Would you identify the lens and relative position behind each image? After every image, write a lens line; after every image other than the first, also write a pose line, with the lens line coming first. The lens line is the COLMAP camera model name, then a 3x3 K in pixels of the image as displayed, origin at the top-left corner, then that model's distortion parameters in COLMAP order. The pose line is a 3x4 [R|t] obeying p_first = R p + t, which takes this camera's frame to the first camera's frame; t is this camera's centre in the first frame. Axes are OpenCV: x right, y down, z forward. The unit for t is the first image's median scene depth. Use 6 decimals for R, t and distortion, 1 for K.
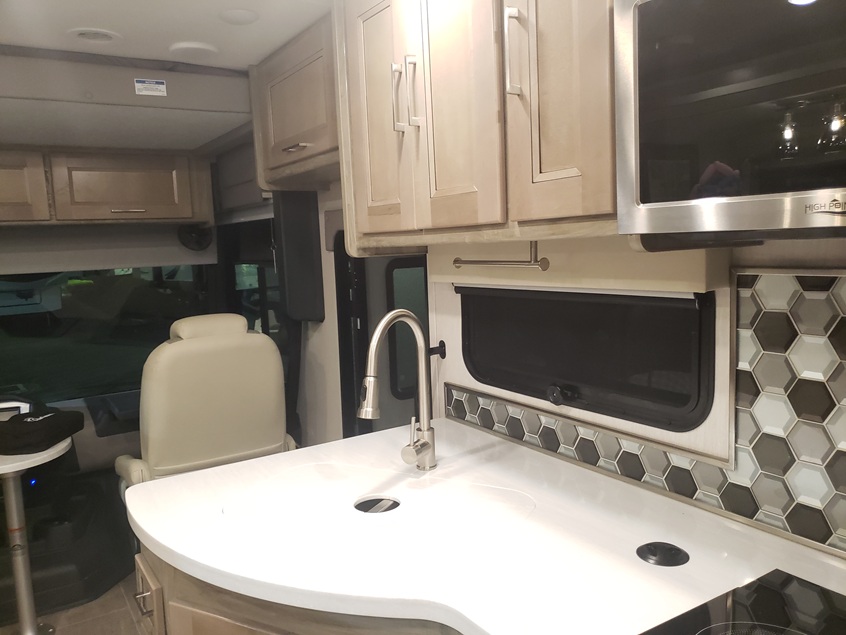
lens RADIAL K [[661.4, 0, 423.0], [0, 661.4, 317.5], [0, 0, 1]] dist [0.013519, 0.006067]
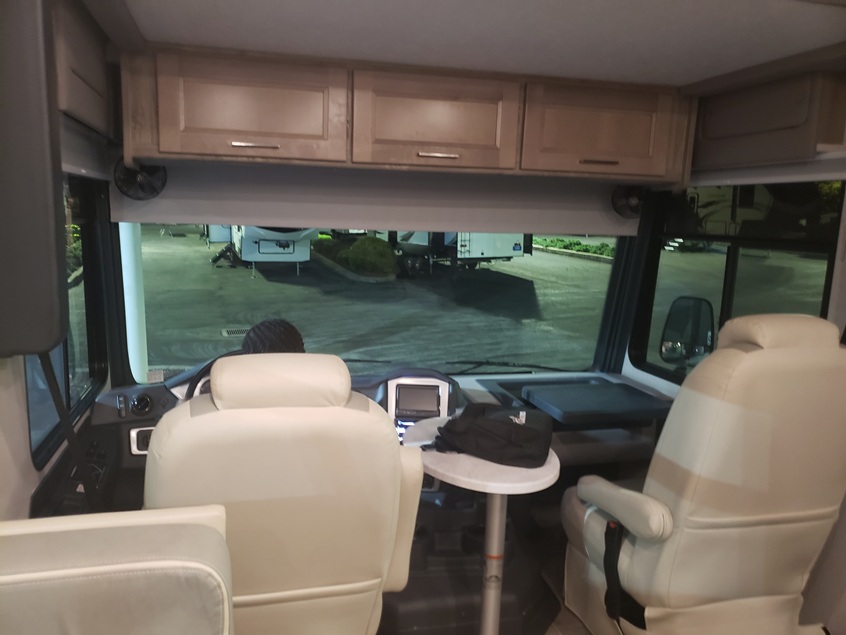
lens RADIAL K [[661.4, 0, 423.0], [0, 661.4, 317.5], [0, 0, 1]] dist [0.013519, 0.006067]
pose [[0.949981, 0.120135, -0.288276, -0.313796], [-0.108807, 0.992537, 0.055063, 0.001106], [0.292740, -0.020942, 0.955963, 0.144354]]
